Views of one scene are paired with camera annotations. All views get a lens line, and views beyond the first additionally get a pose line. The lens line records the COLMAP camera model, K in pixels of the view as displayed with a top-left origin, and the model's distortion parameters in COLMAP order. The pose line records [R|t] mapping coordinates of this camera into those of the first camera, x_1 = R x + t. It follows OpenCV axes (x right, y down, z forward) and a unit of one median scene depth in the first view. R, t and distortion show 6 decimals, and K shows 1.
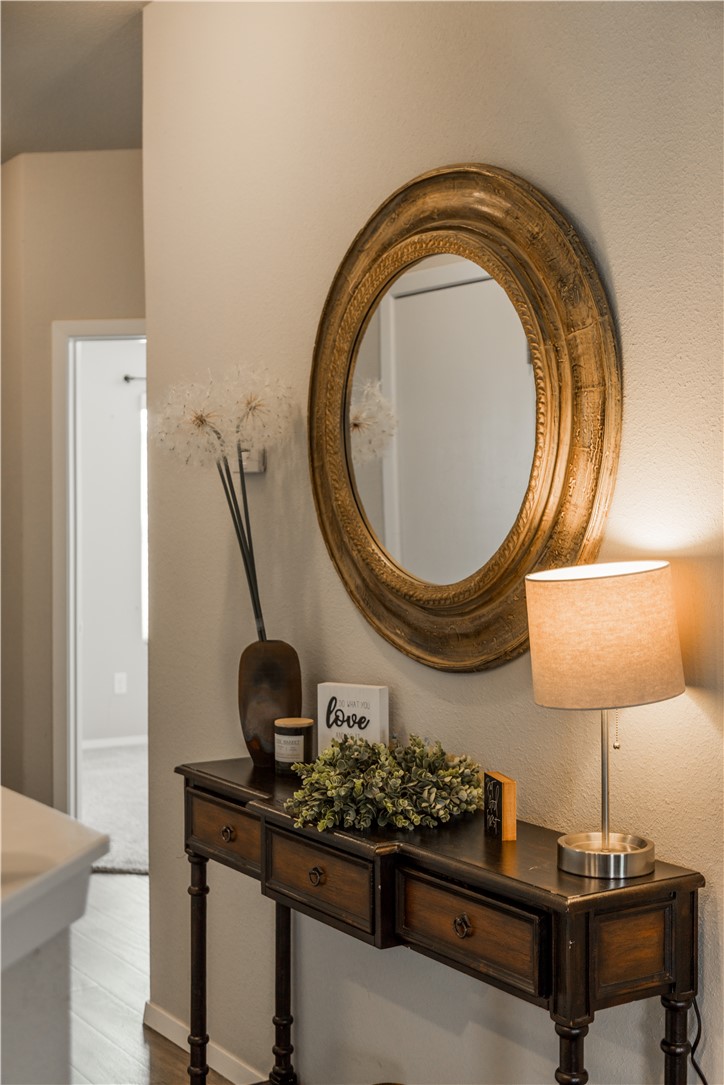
lens RADIAL K [[1431.3, 0, 362.0], [0, 1431.3, 542.5], [0, 0, 1]] dist [0.008124, 0.003221]
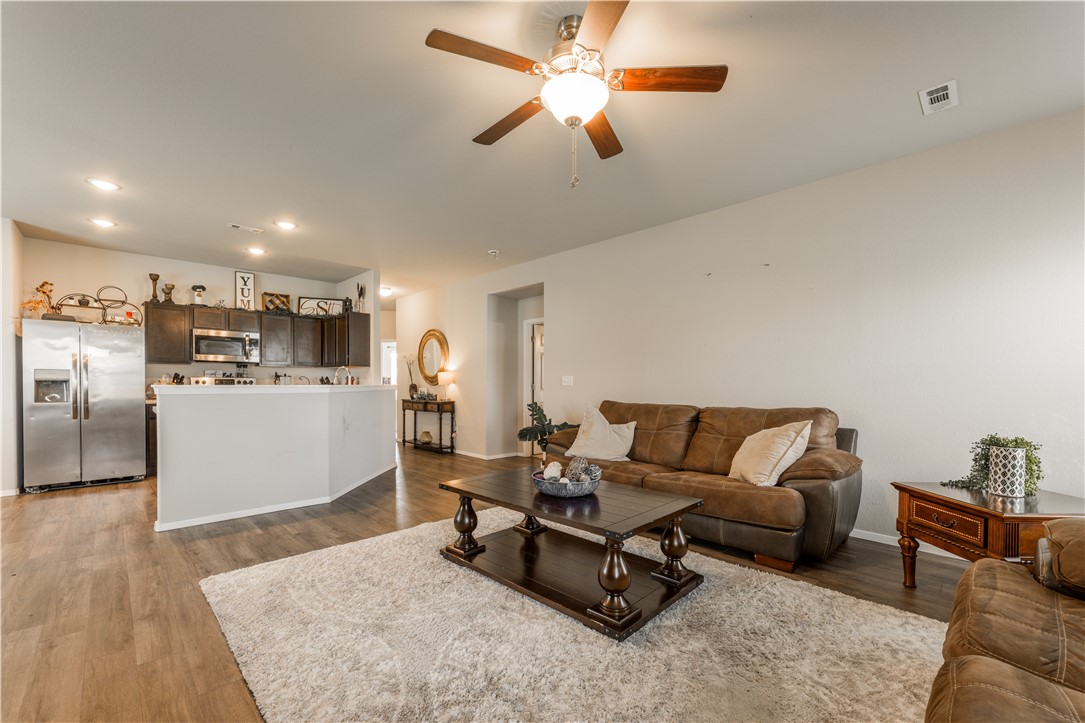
lens RADIAL K [[445.9, 0, 543.4], [0, 445.9, 383.6], [0, 0, 1]] dist [0.000795, 0.000147]
pose [[0.980797, -0.002925, 0.195008, 0.194100], [0.005605, 0.999897, -0.013194, 0.122005], [-0.194950, 0.014034, 0.980713, -1.898679]]
